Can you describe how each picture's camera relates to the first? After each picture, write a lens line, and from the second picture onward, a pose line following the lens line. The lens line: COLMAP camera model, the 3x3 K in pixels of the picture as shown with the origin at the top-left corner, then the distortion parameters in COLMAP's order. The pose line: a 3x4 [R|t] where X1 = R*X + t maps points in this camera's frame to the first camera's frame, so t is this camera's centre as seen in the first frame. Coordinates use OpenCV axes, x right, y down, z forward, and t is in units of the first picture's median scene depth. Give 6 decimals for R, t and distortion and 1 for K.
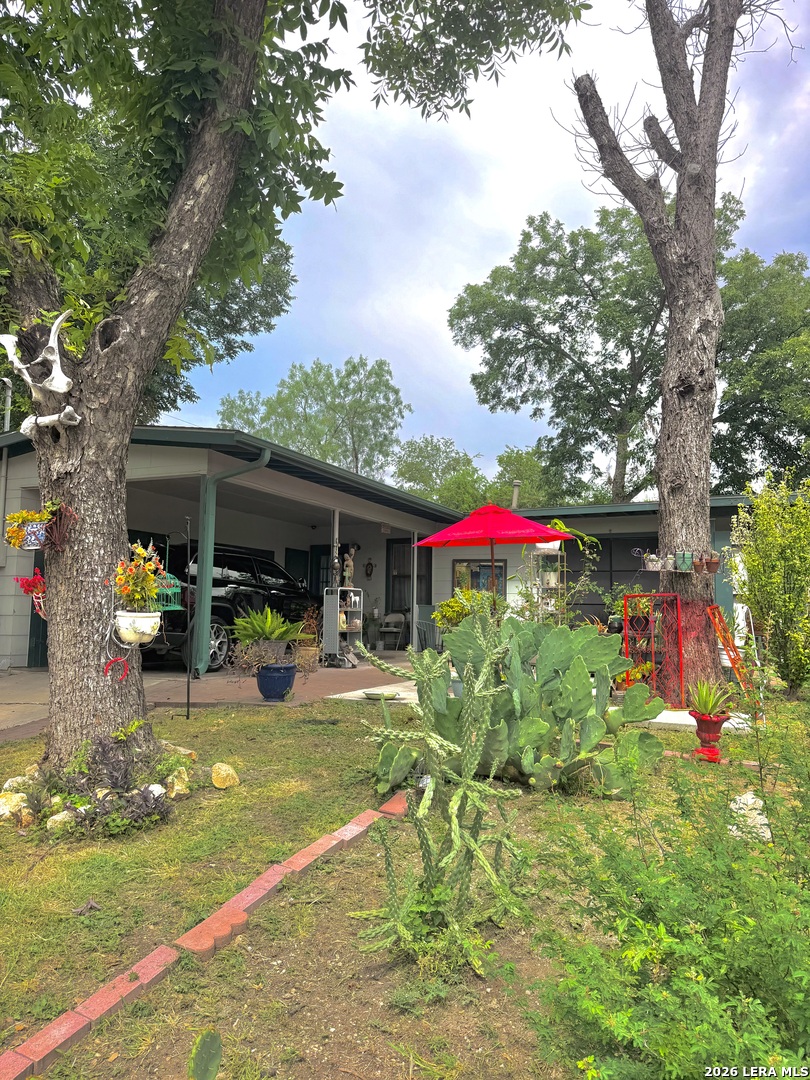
lens RADIAL K [[764.7, 0, 405.0], [0, 764.7, 540.0], [0, 0, 1]] dist [-0.053075, 0.000007]
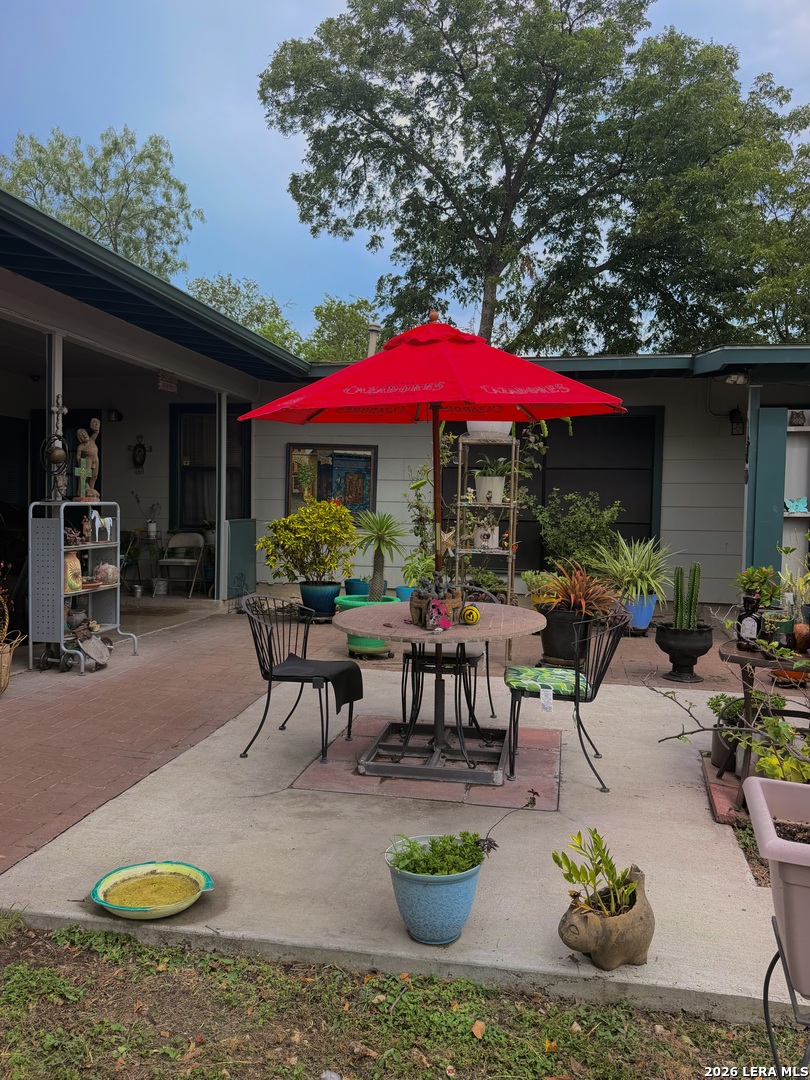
lens RADIAL K [[793.6, 0, 405.0], [0, 793.6, 540.0], [0, 0, 1]] dist [0.092487, -0.148941]
pose [[0.966539, -0.006172, 0.256446, -0.004615], [-0.034089, 0.987753, 0.152255, 0.001413], [-0.254245, -0.155902, 0.954492, 0.208495]]
